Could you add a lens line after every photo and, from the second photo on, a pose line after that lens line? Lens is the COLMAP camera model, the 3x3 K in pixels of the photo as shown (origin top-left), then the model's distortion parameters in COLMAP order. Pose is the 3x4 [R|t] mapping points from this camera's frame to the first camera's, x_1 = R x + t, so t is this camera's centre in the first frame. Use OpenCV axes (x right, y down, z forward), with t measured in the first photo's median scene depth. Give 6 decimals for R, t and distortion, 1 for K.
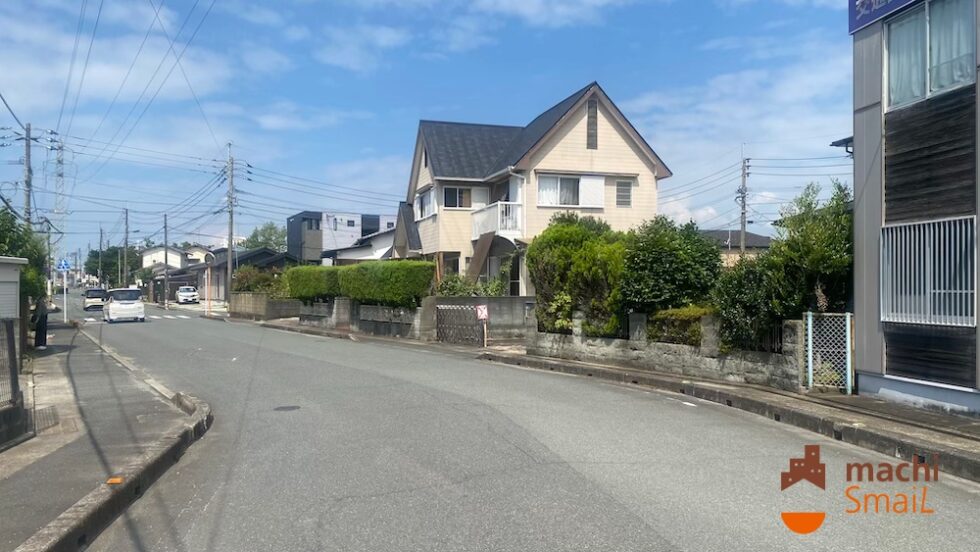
lens RADIAL K [[704.6, 0, 490.0], [0, 704.6, 276.0], [0, 0, 1]] dist [-0.002072, -0.001363]
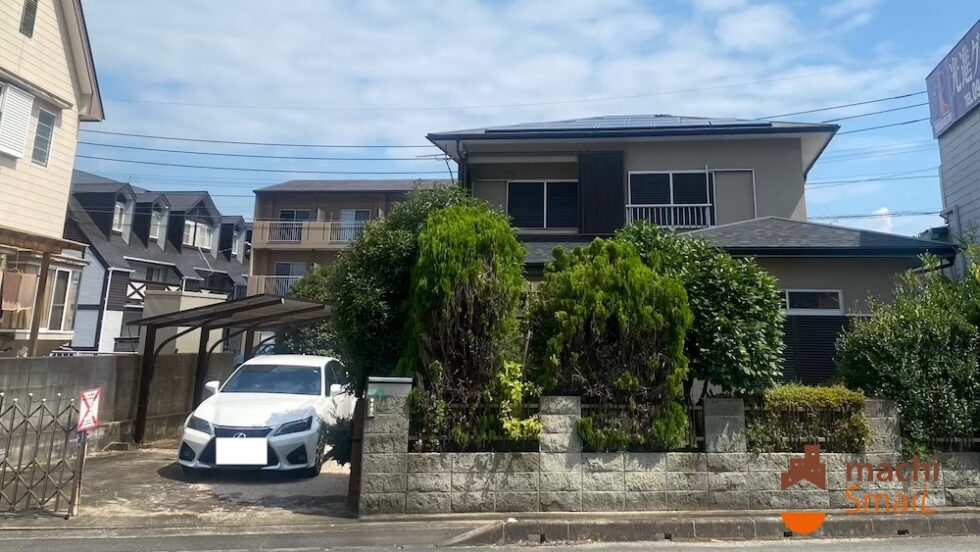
lens RADIAL K [[937.7, 0, 490.0], [0, 937.7, 276.0], [0, 0, 1]] dist [0.002325, -0.016942]
pose [[0.394184, 0.078260, 0.915694, -0.464164], [-0.035248, 0.996922, -0.070028, 0.017692], [-0.918356, -0.004672, 0.395729, 0.847197]]
